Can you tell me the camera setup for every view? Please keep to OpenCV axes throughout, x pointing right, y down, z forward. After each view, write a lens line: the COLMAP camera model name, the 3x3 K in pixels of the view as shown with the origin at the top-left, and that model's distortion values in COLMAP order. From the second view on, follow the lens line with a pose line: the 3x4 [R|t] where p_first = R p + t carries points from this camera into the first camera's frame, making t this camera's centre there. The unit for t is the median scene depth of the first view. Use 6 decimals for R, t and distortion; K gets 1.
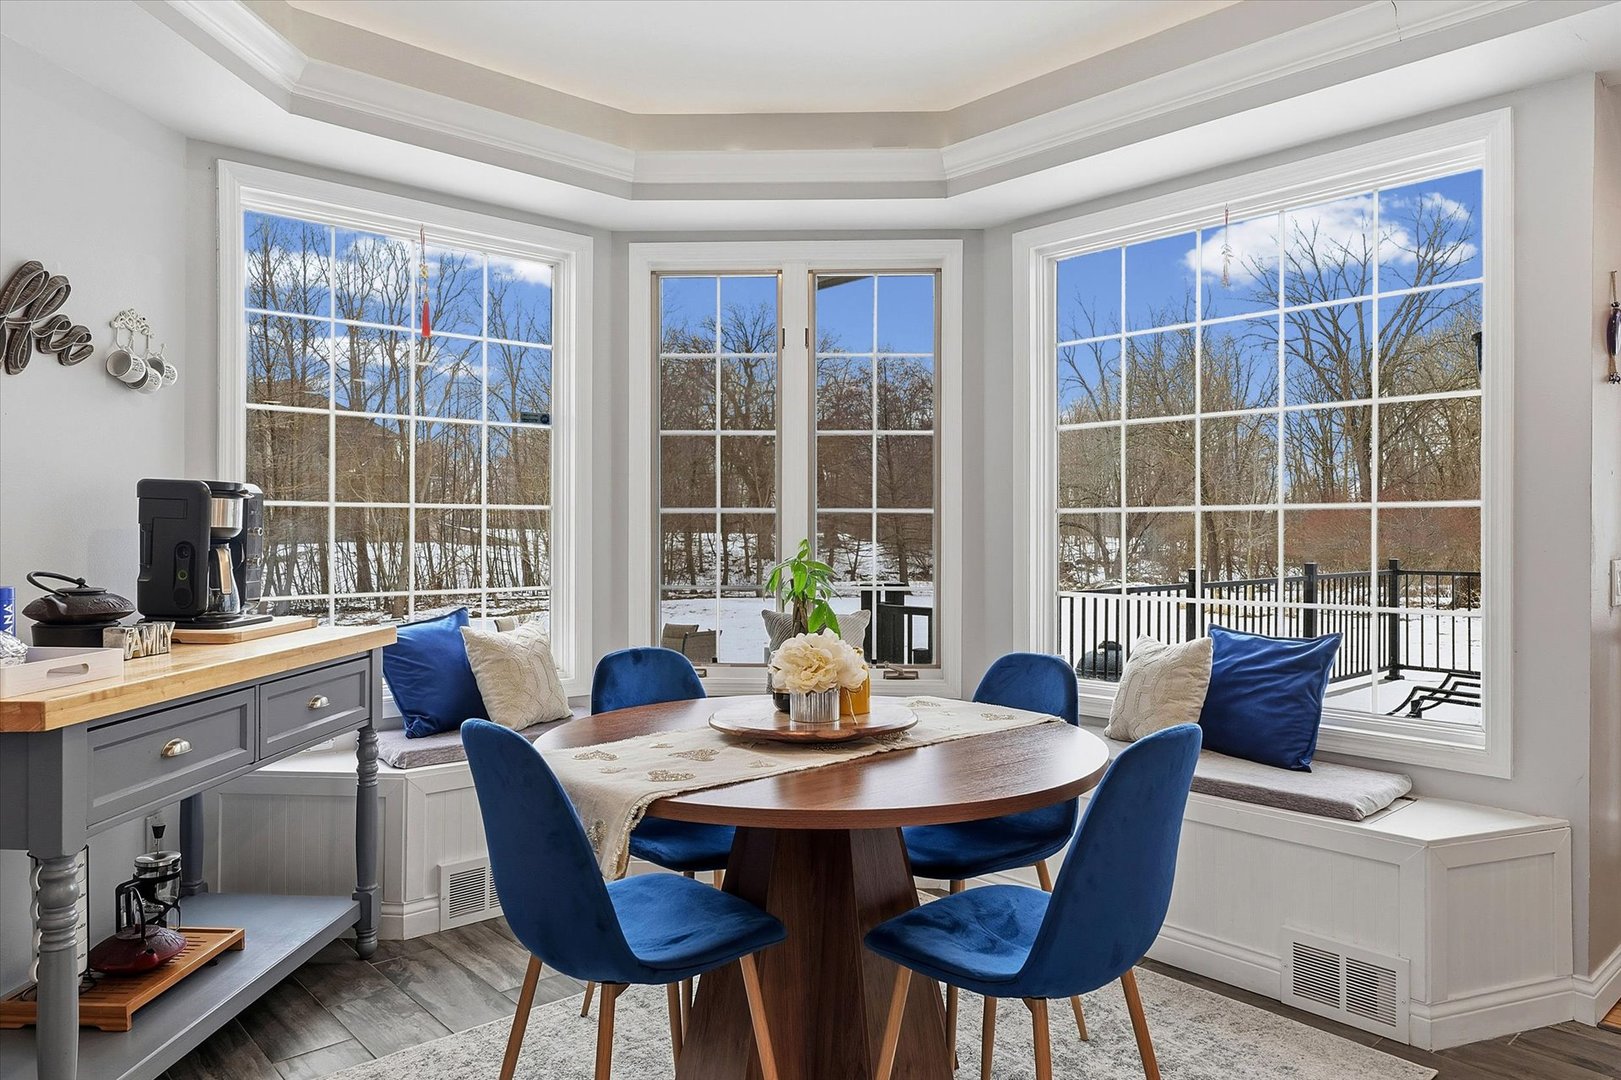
lens RADIAL K [[1091.2, 0, 810.9], [0, 1091.2, 538.4], [0, 0, 1]] dist [-0.006895, 0.000423]
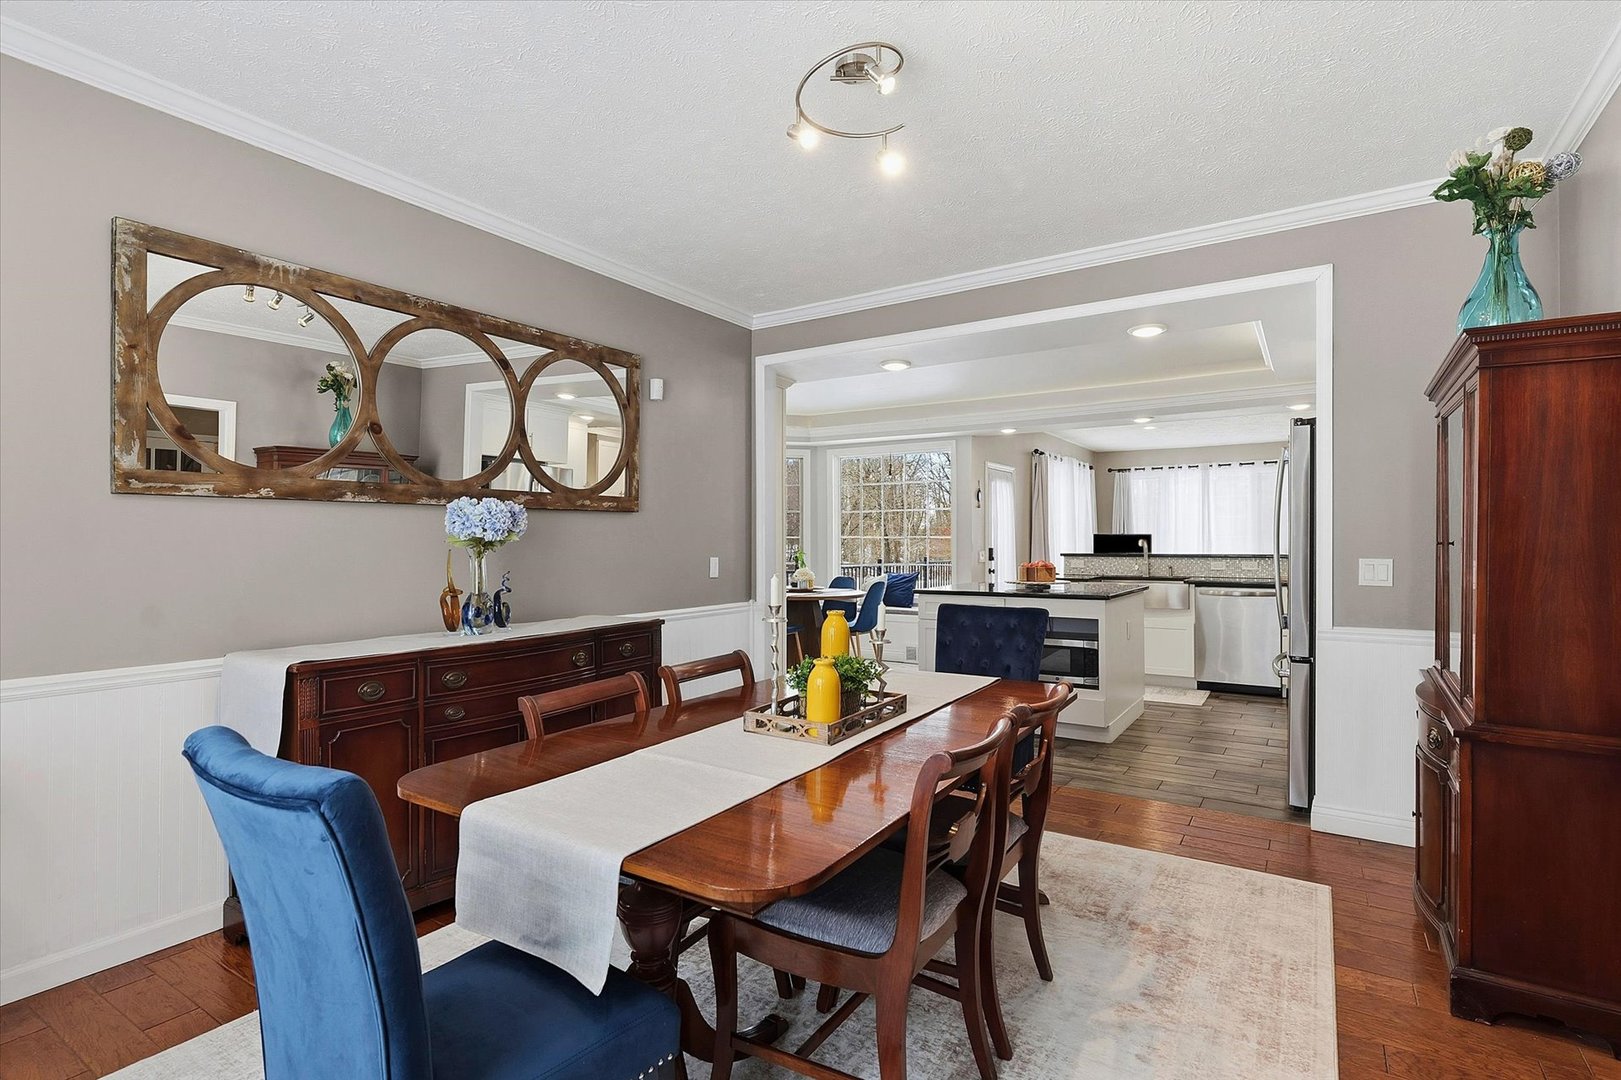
lens RADIAL K [[786.6, 0, 811.9], [0, 786.6, 537.1], [0, 0, 1]] dist [-0.000312, -0.000438]
pose [[0.969292, -0.007725, 0.245790, -0.403536], [0.010820, 0.999878, -0.011241, -0.000572], [-0.245673, 0.013555, 0.969258, -1.149192]]
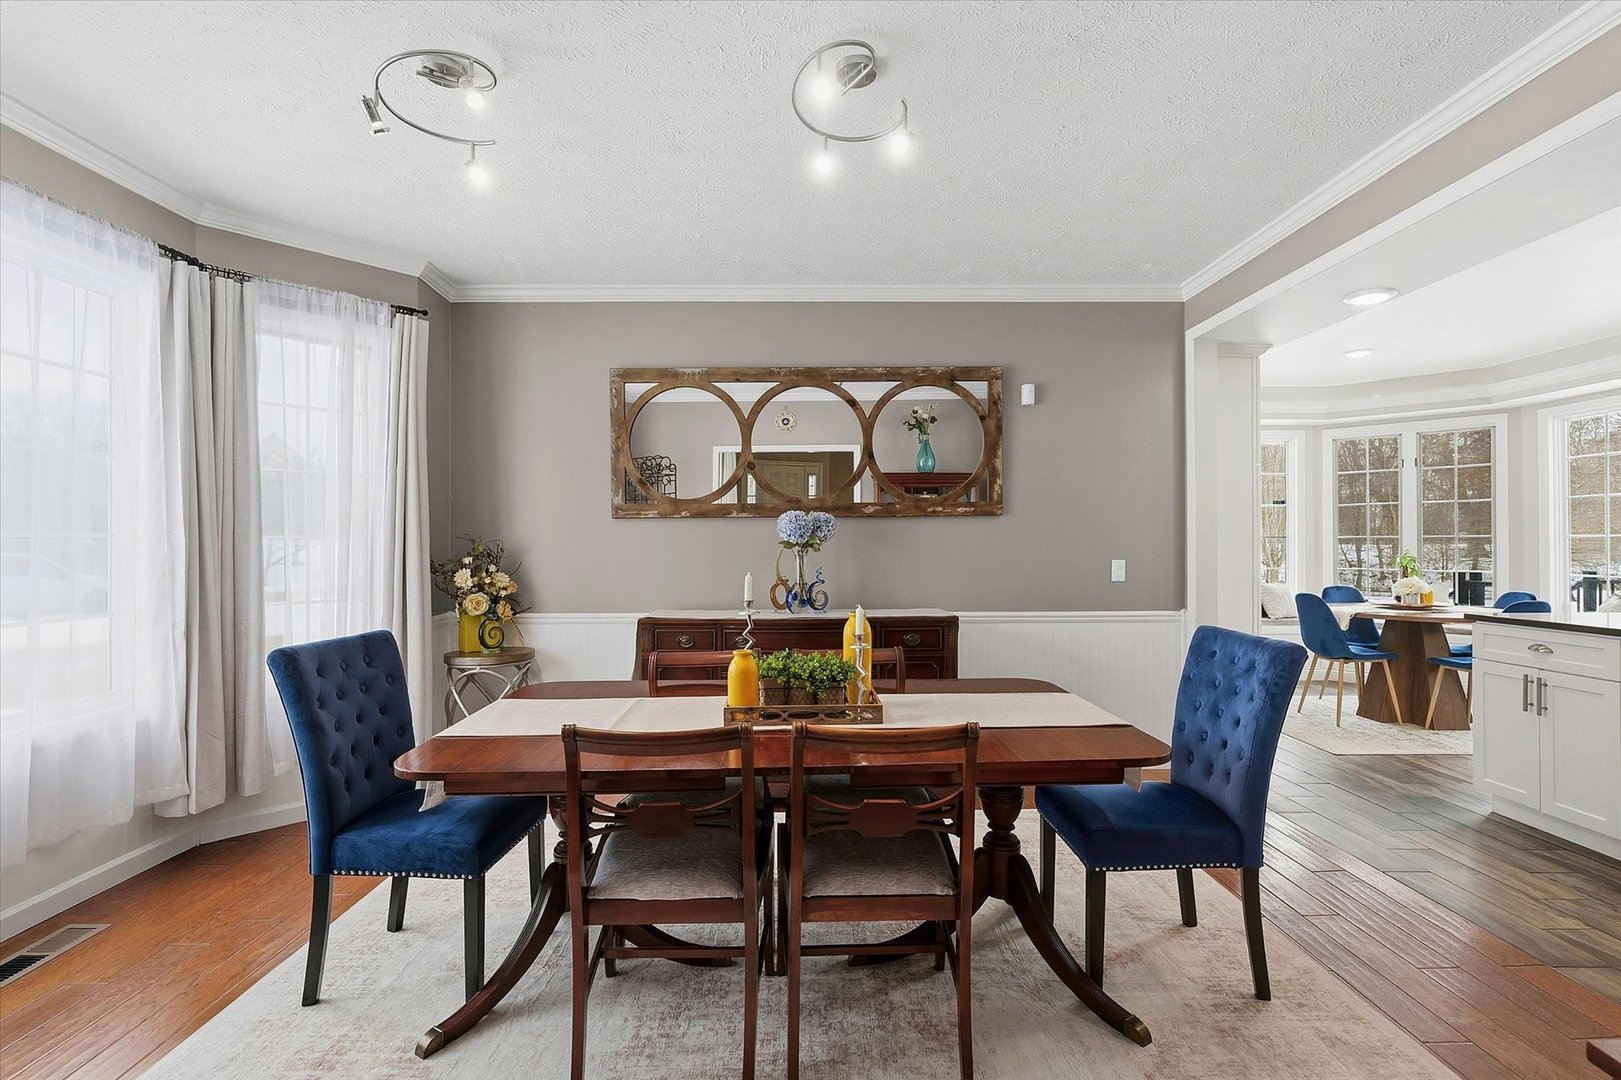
lens RADIAL K [[719.5, 0, 805.3], [0, 719.5, 547.9], [0, 0, 1]] dist [-0.008811, -0.000486]
pose [[0.741087, -0.005191, -0.671389, 0.054660], [0.003408, 0.999986, -0.003970, 0.000270], [0.671400, 0.000654, 0.741095, -1.023145]]
